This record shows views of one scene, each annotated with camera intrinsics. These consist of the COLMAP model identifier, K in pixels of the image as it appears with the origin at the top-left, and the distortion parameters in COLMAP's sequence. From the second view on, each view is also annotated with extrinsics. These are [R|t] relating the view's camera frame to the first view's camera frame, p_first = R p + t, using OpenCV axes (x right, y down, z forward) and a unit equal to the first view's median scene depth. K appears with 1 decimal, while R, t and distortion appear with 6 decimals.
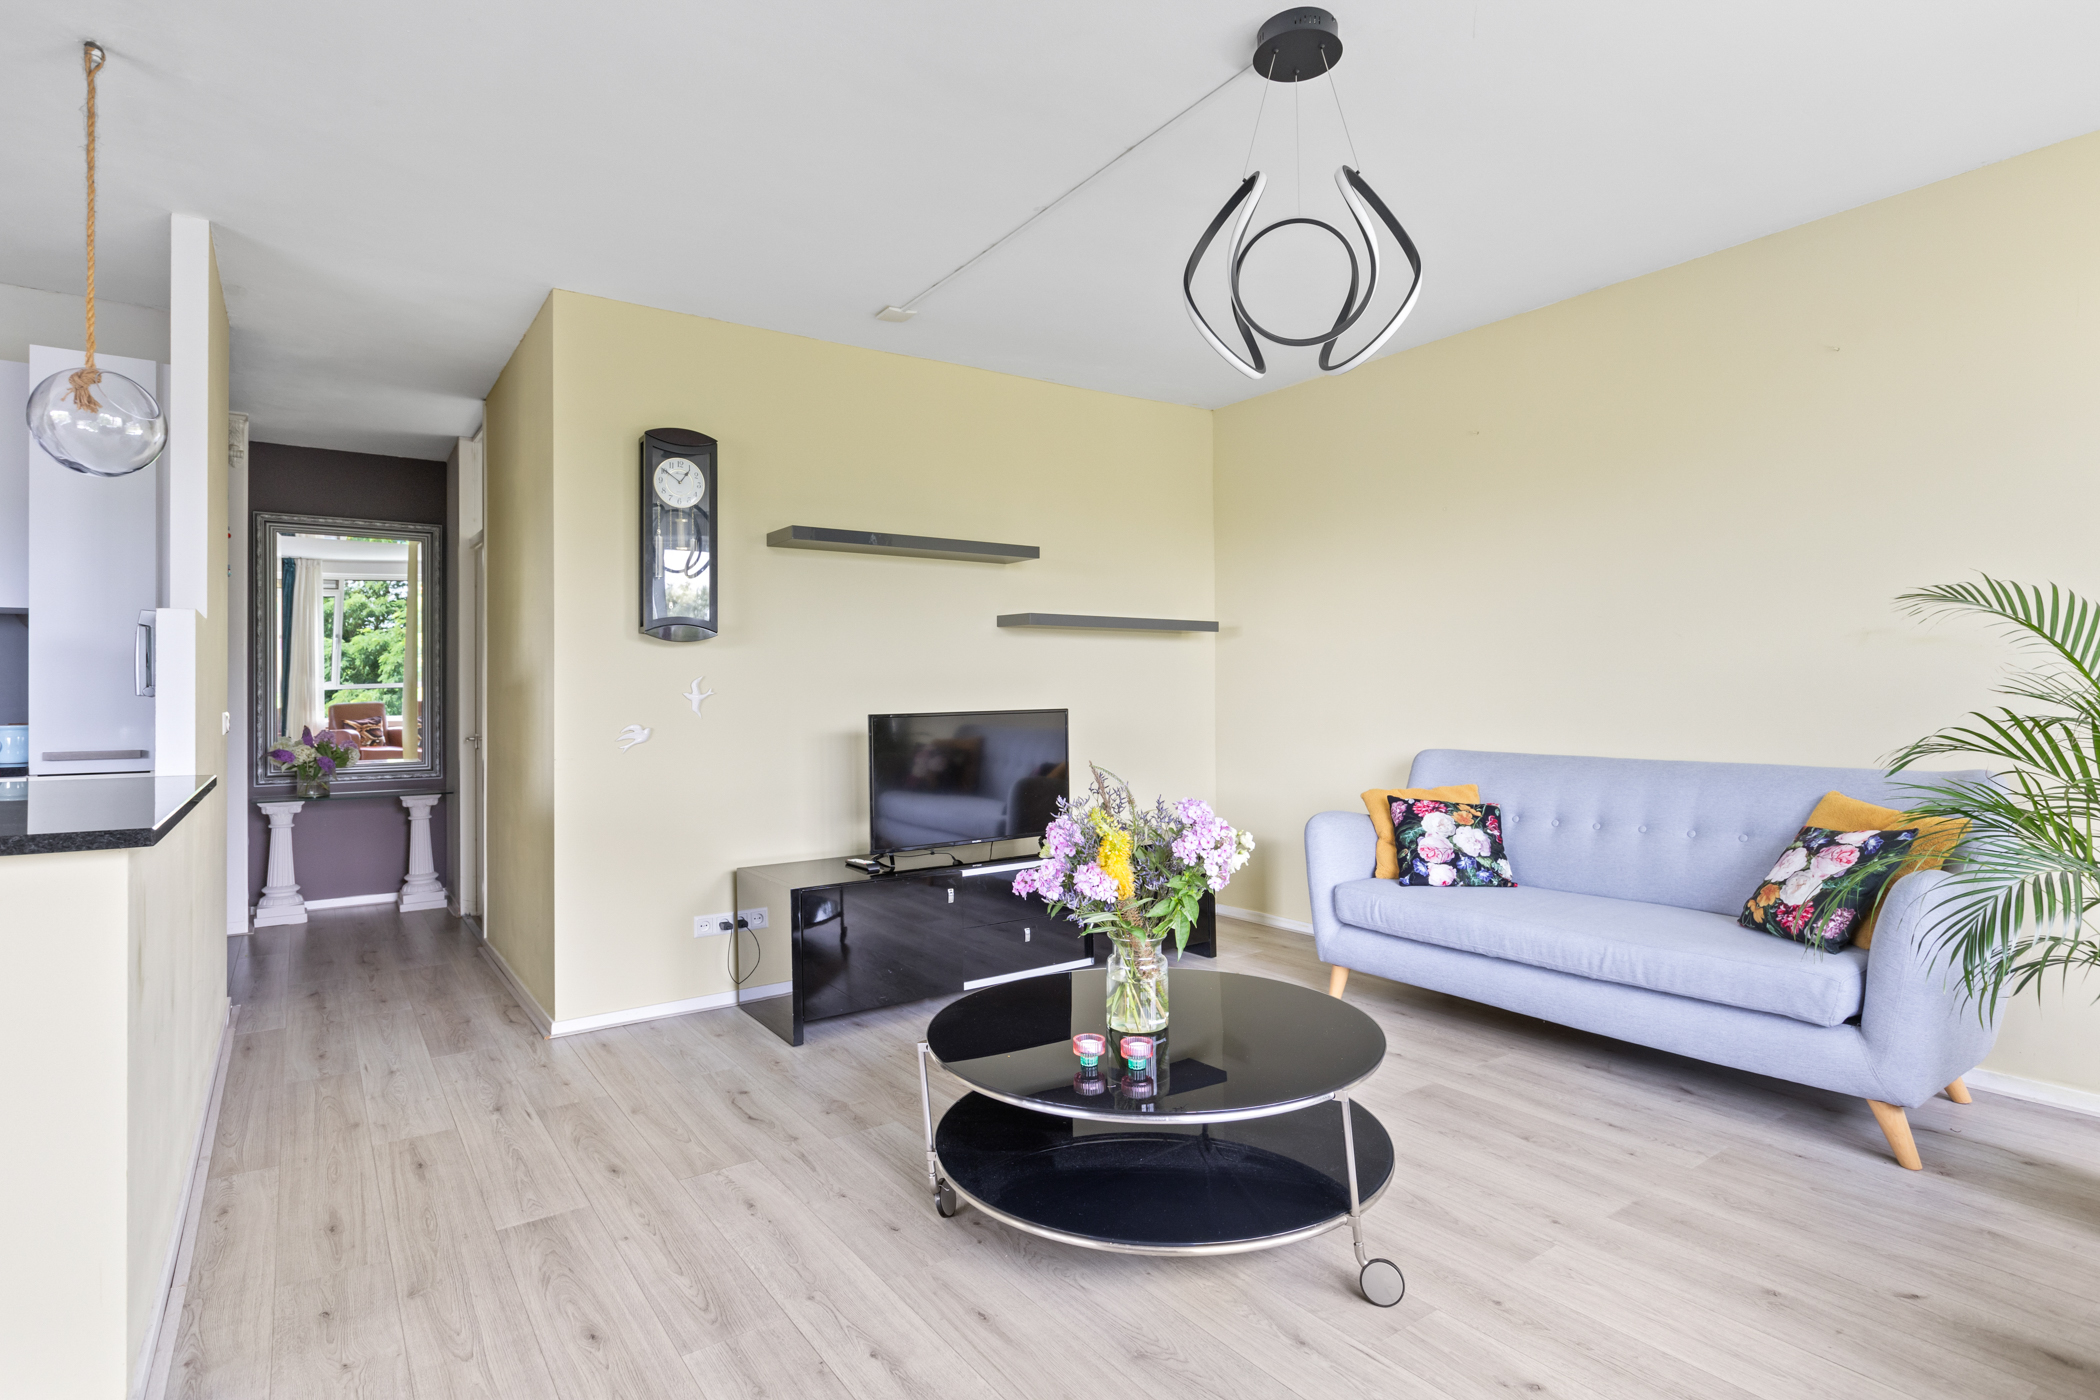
lens RADIAL K [[1071.6, 0, 1050.0], [0, 1071.6, 700.0], [0, 0, 1]] dist [-0.008394, -0.000271]
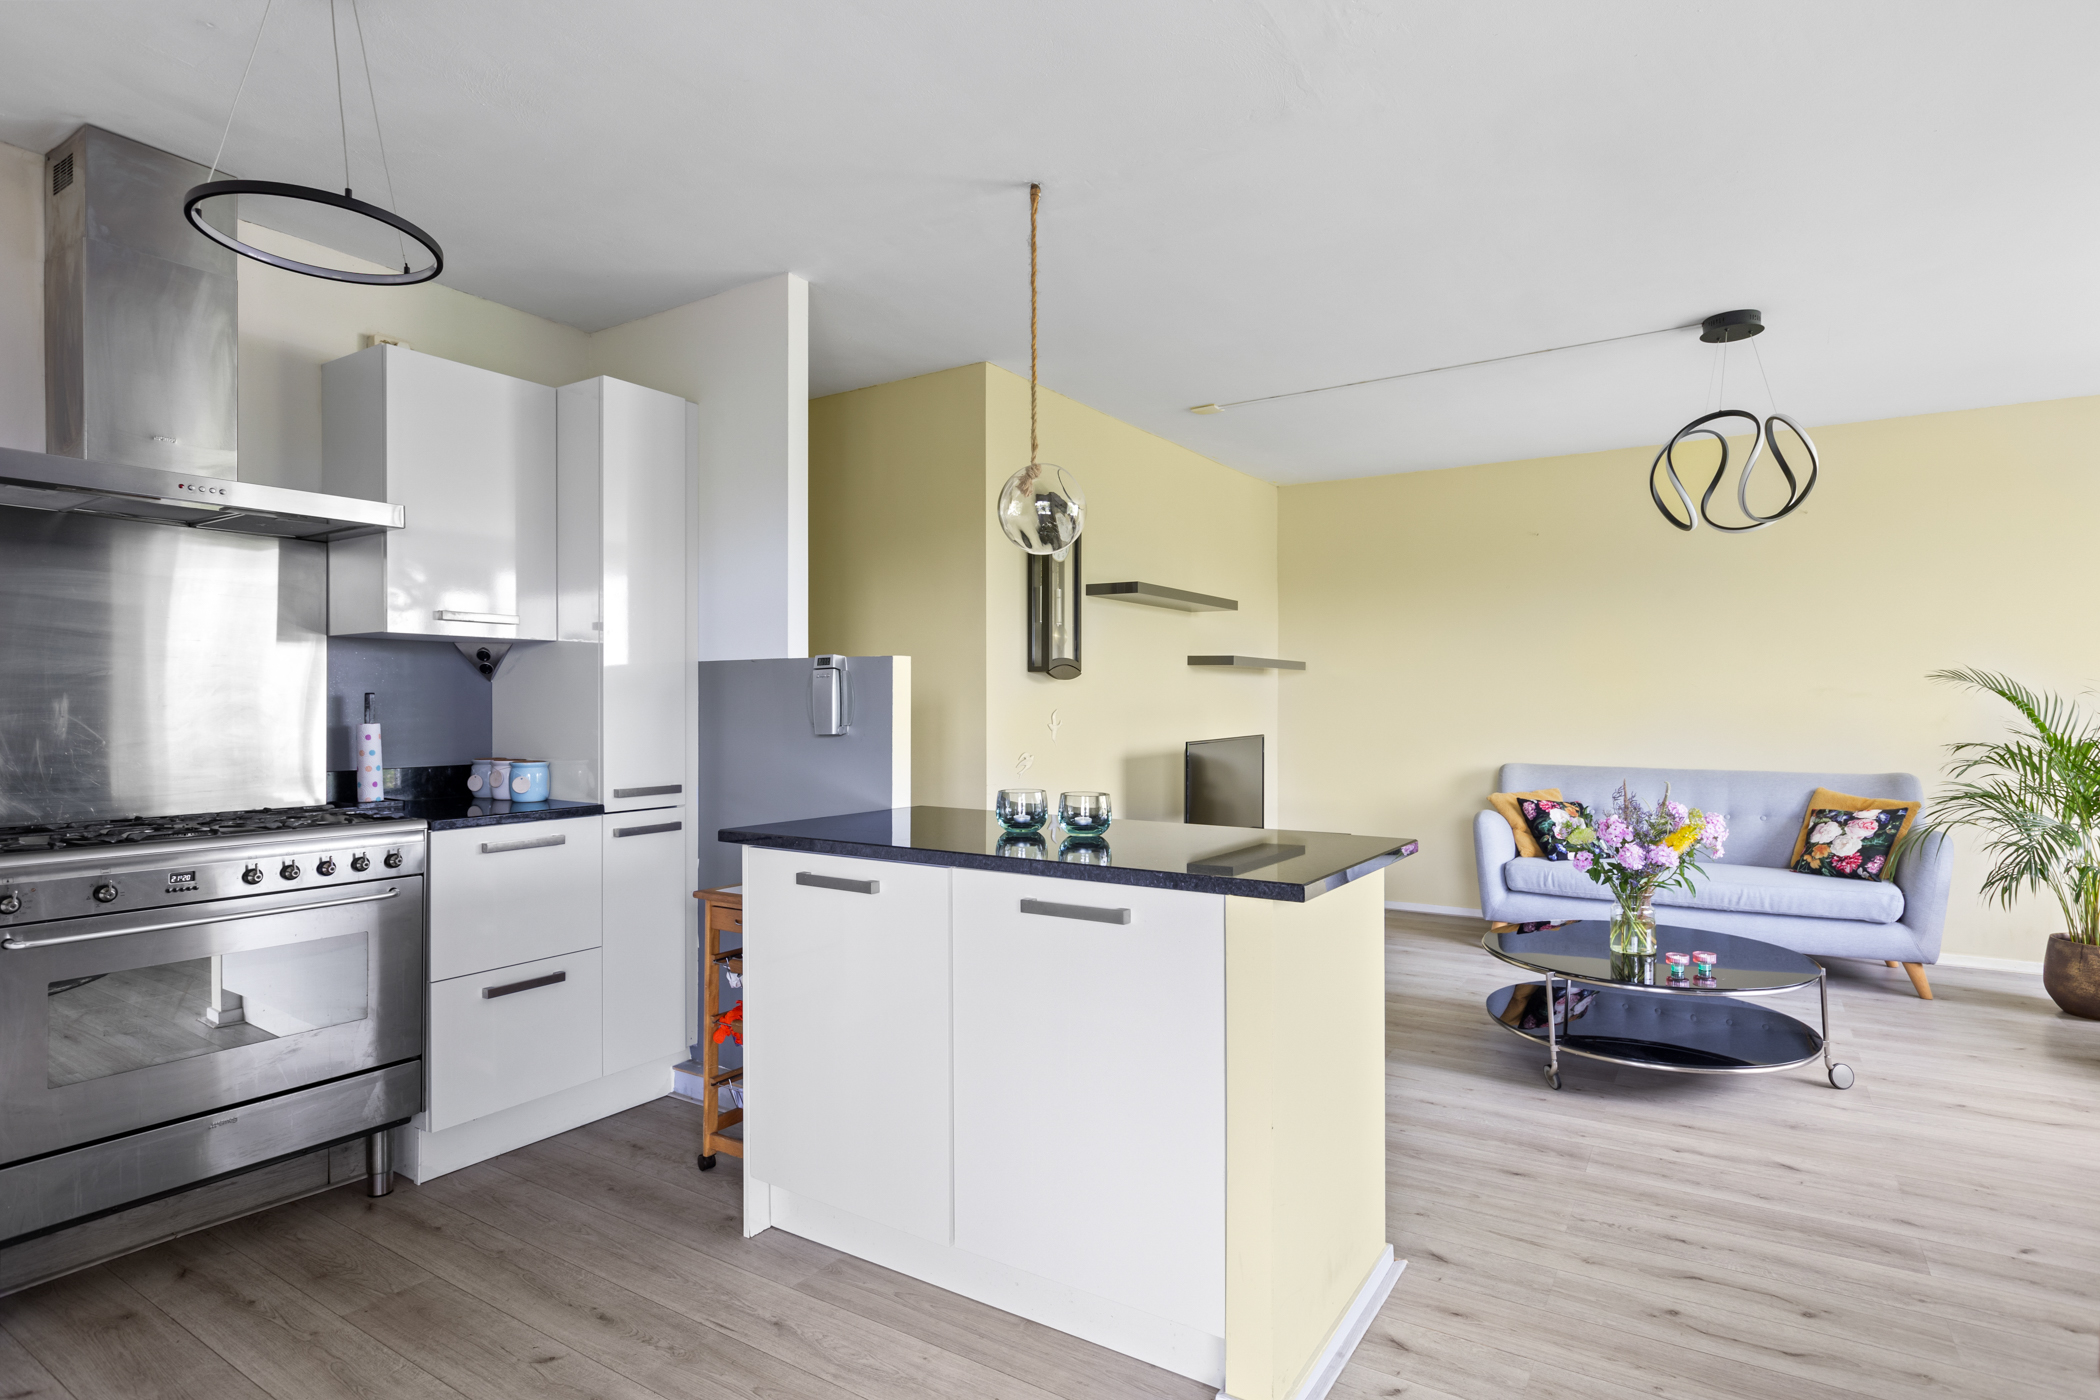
lens RADIAL K [[1103.6, 0, 1050.0], [0, 1103.6, 700.0], [0, 0, 1]] dist [0.001921, -0.001007]
pose [[0.921965, 0.008111, 0.387188, -1.107640], [-0.005079, 0.999948, -0.008854, -0.029713], [-0.387239, 0.006197, 0.921958, -0.112183]]
